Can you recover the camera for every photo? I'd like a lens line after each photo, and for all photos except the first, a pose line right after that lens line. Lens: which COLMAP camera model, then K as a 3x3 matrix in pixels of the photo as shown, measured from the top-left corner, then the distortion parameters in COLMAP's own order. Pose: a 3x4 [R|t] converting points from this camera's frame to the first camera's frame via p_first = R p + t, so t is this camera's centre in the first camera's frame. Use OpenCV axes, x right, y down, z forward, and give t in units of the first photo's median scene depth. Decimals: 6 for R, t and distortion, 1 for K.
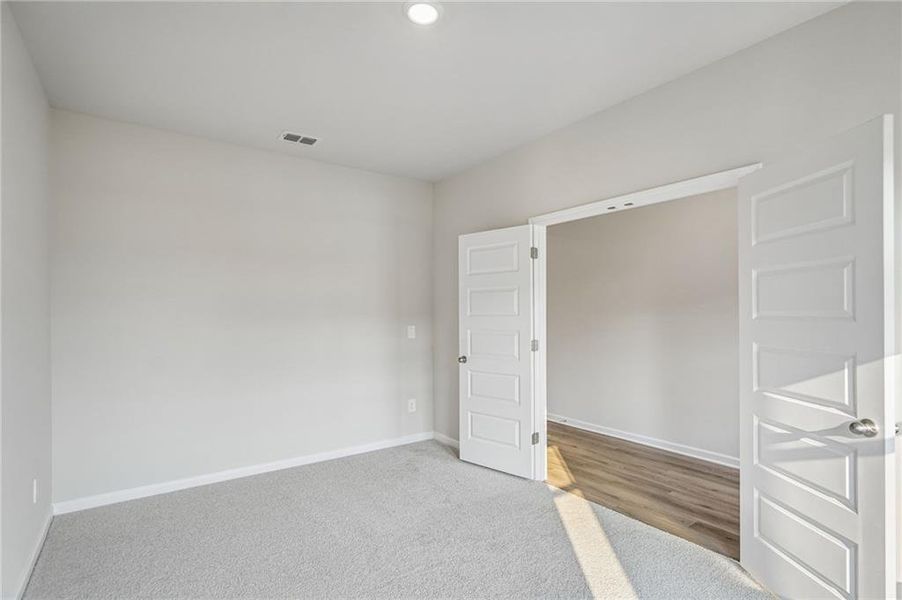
lens RADIAL K [[448.9, 0, 450.7], [0, 448.9, 300.4], [0, 0, 1]] dist [0.000303, -0.000442]
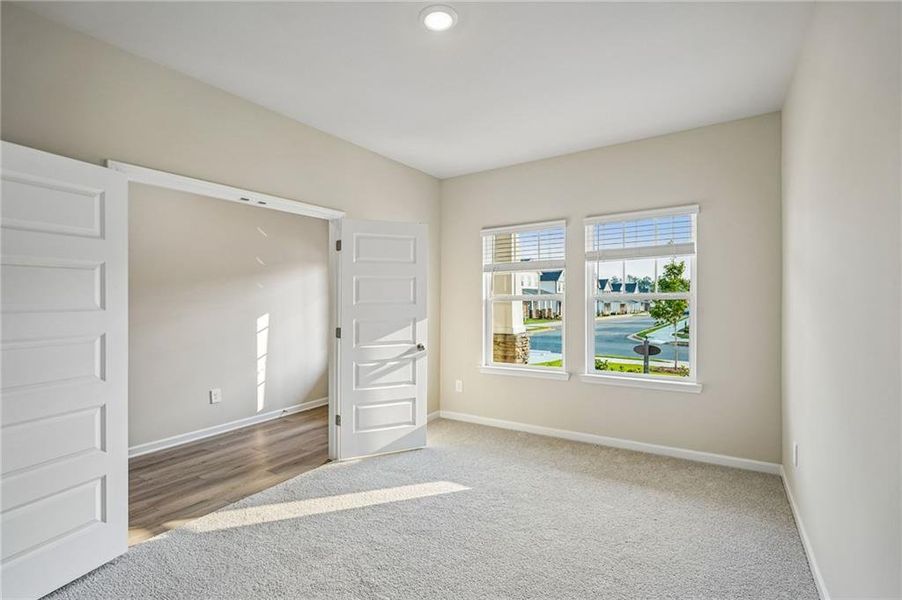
lens RADIAL K [[413.2, 0, 450.8], [0, 413.2, 302.2], [0, 0, 1]] dist [-0.002320, -0.000392]
pose [[-0.356933, -0.001432, 0.934129, -0.712502], [-0.008804, 0.999960, -0.001831, 0.023452], [-0.934088, -0.008877, -0.356931, 0.950883]]
